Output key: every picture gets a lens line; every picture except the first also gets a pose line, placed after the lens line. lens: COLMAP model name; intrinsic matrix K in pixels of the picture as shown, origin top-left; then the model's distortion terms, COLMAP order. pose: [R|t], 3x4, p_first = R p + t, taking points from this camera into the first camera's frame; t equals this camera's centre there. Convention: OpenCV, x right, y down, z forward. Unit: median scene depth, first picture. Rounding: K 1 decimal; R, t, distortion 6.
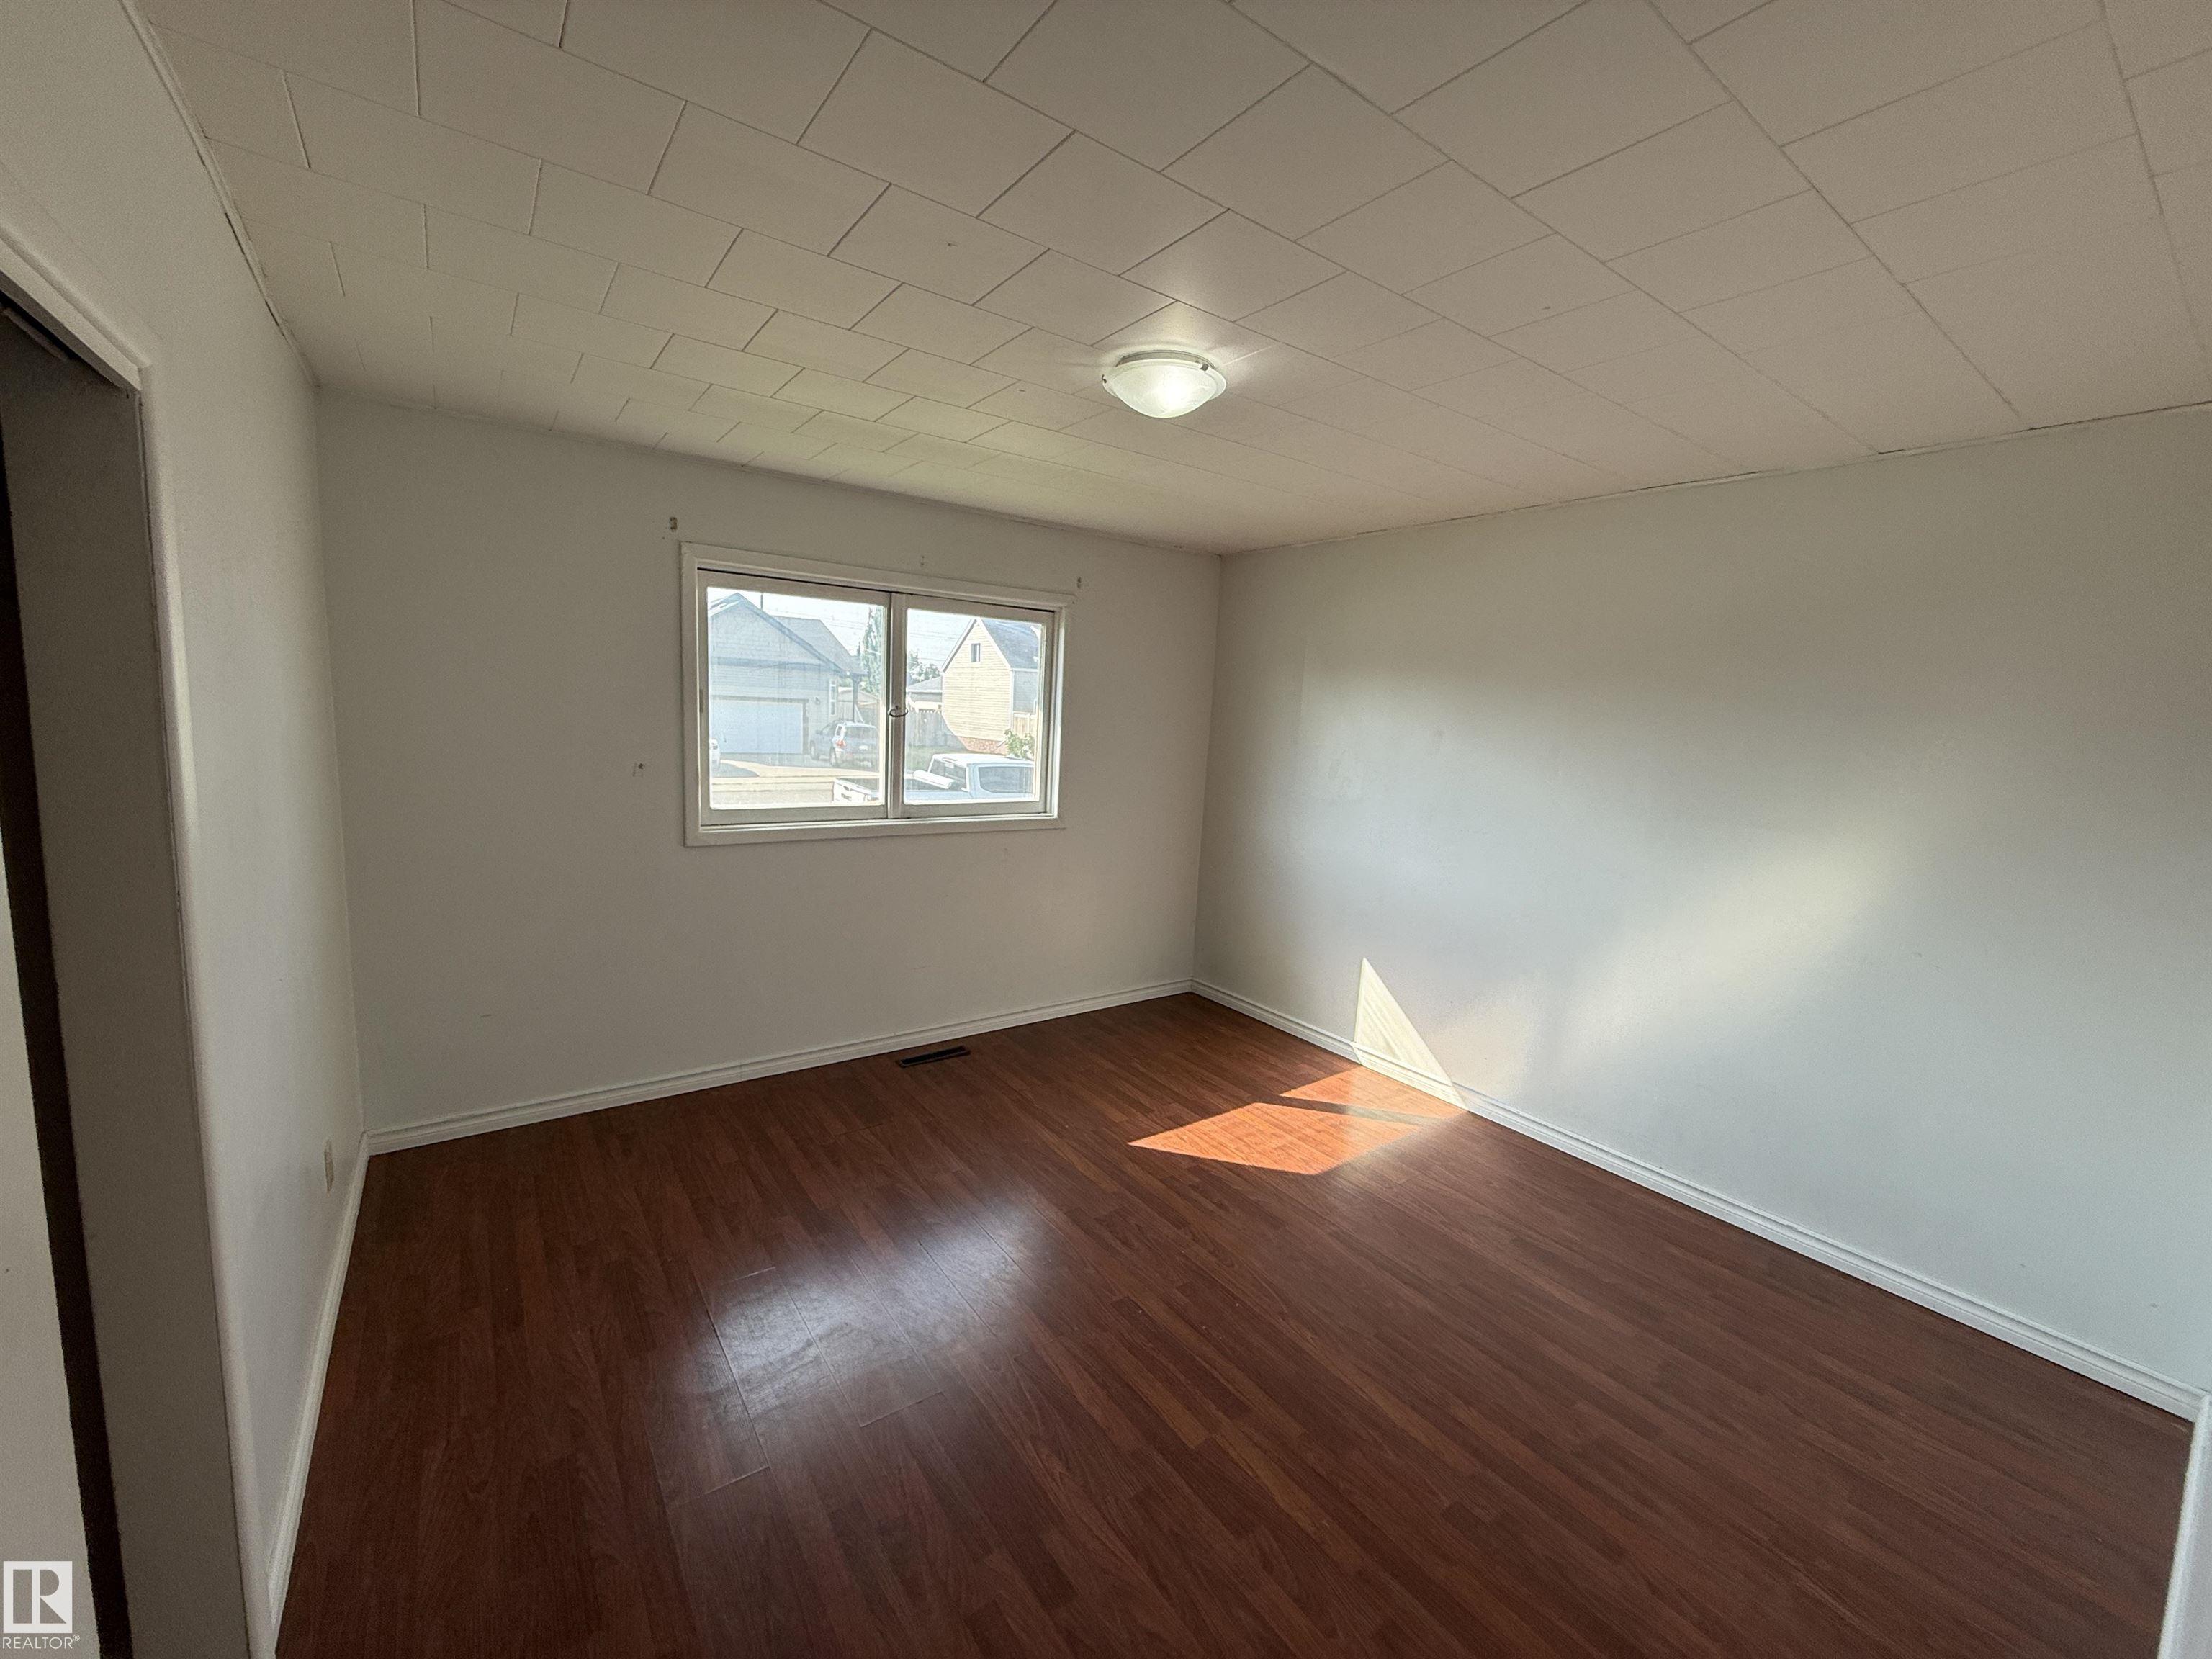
lens RADIAL K [[882.5, 0, 1097.3], [0, 882.5, 827.4], [0, 0, 1]] dist [0.000417, 0.000168]
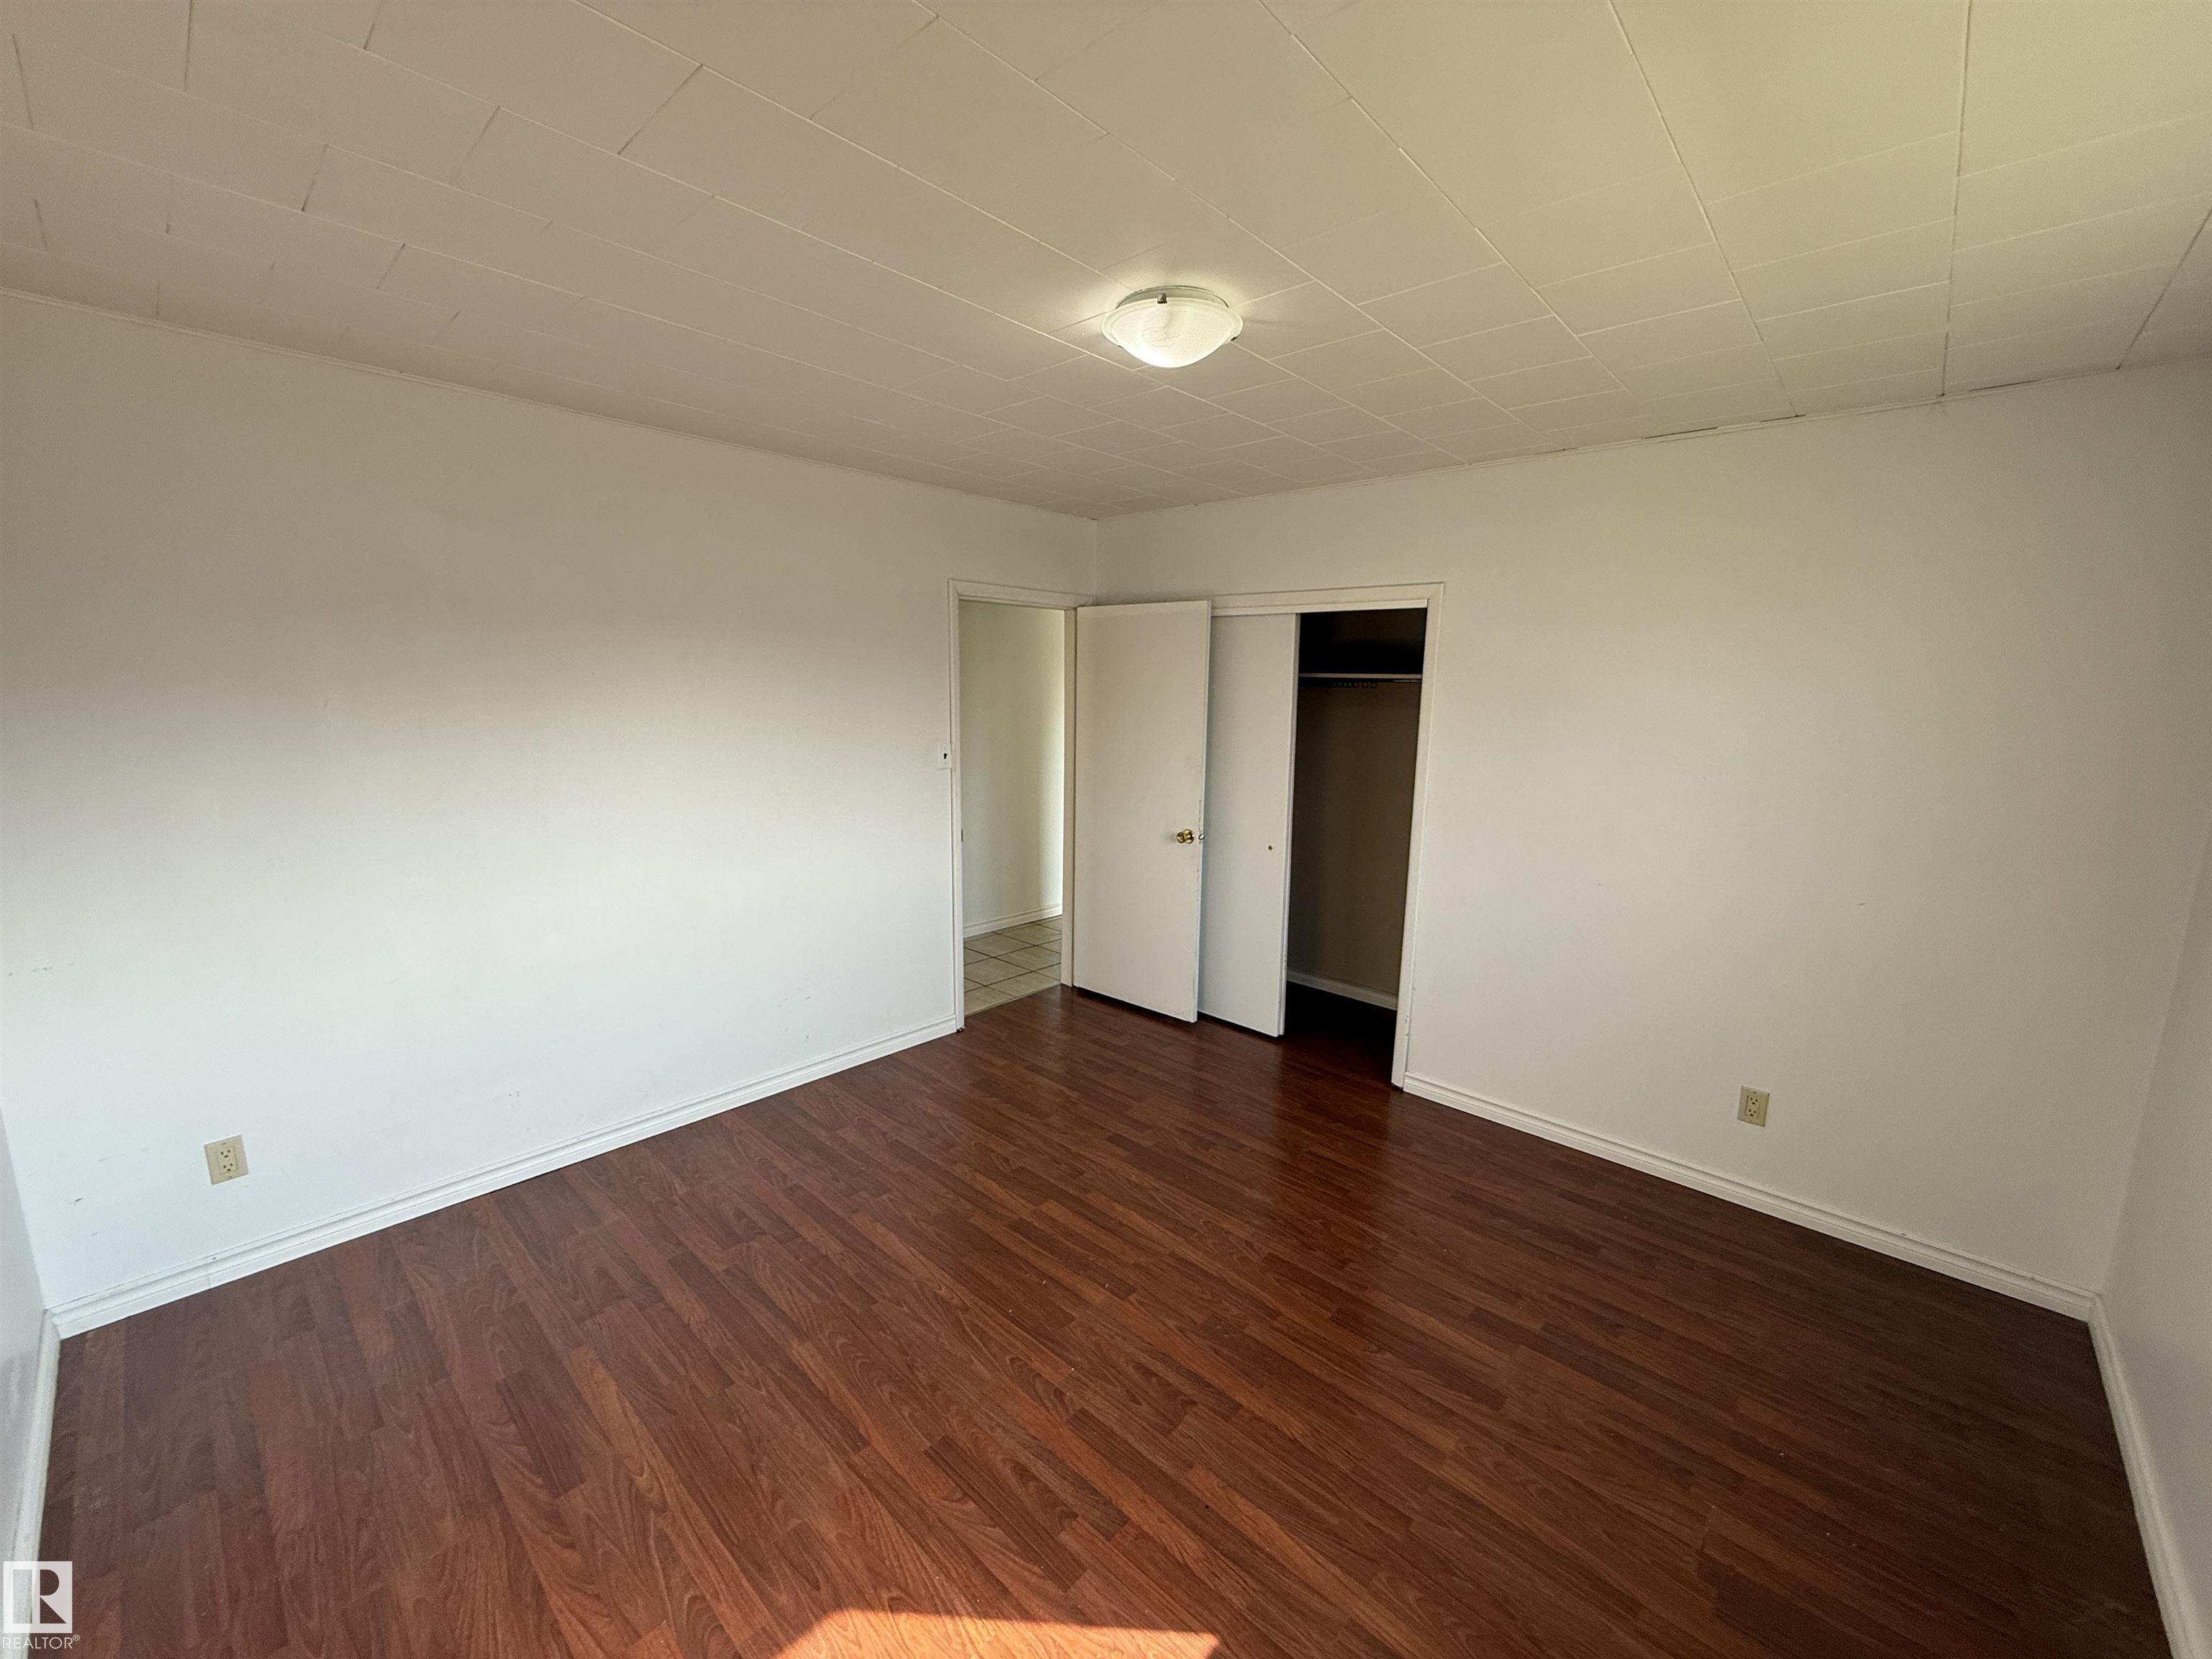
lens RADIAL K [[882.5, 0, 1097.3], [0, 882.5, 827.4], [0, 0, 1]] dist [0.000417, 0.000168]
pose [[-0.977987, -0.033729, -0.205922, 0.291829], [-0.092333, 0.954930, 0.282105, -0.249871], [0.187126, 0.294909, -0.937023, 1.824262]]
